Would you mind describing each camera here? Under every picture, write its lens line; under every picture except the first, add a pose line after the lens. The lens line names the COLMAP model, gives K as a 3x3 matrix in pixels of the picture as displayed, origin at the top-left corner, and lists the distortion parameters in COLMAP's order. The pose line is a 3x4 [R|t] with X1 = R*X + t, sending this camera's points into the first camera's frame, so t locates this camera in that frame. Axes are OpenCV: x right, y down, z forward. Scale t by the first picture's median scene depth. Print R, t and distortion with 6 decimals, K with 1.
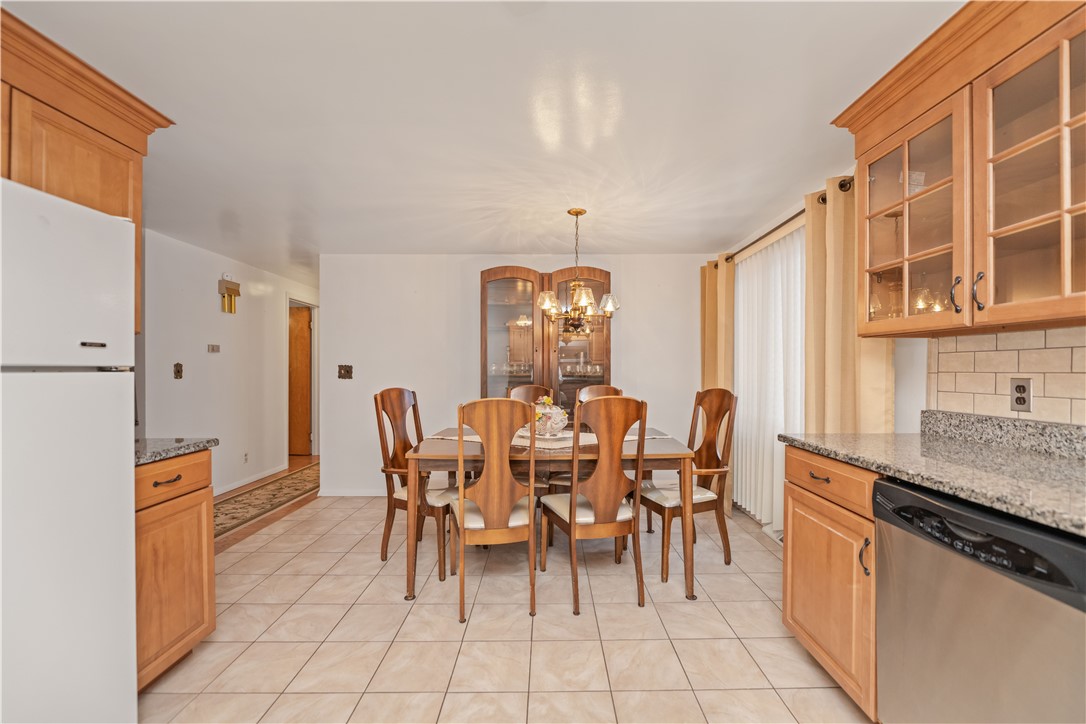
lens RADIAL K [[436.4, 0, 552.6], [0, 436.4, 370.6], [0, 0, 1]] dist [-0.007368, -0.000137]
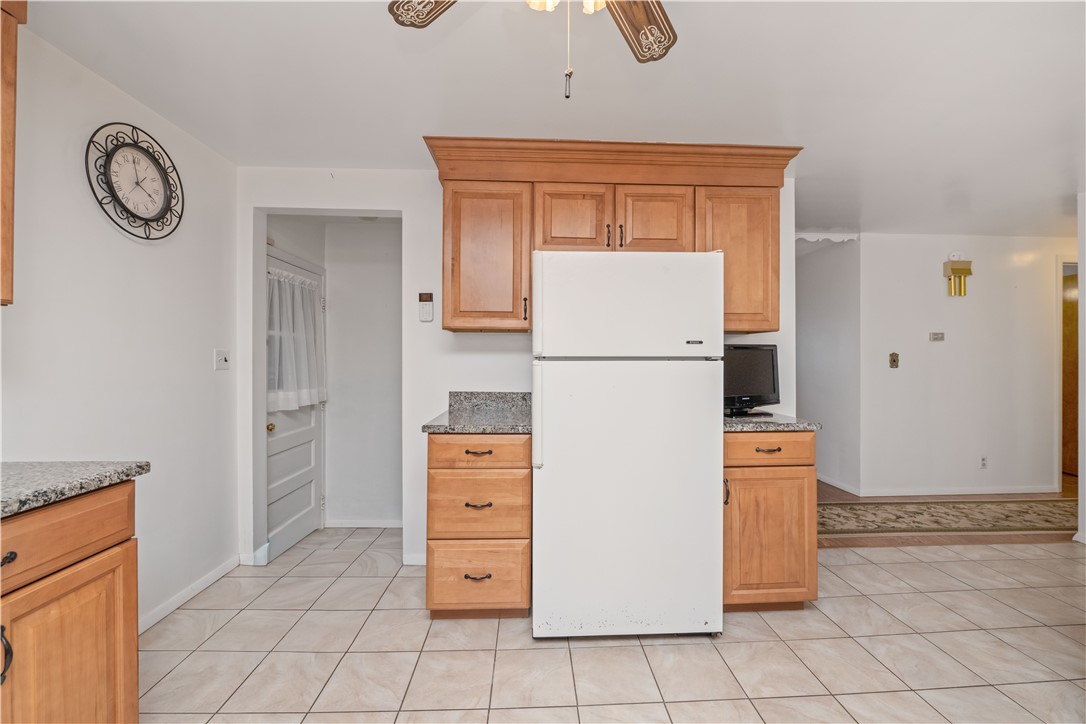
lens RADIAL K [[436.4, 0, 549.4], [0, 436.4, 354.9], [0, 0, 1]] dist [-0.007368, -0.000137]
pose [[0.035428, -0.009160, -0.999330, 0.276584], [-0.002771, 0.999953, -0.009264, -0.000754], [0.999368, 0.003097, 0.035401, 0.287488]]
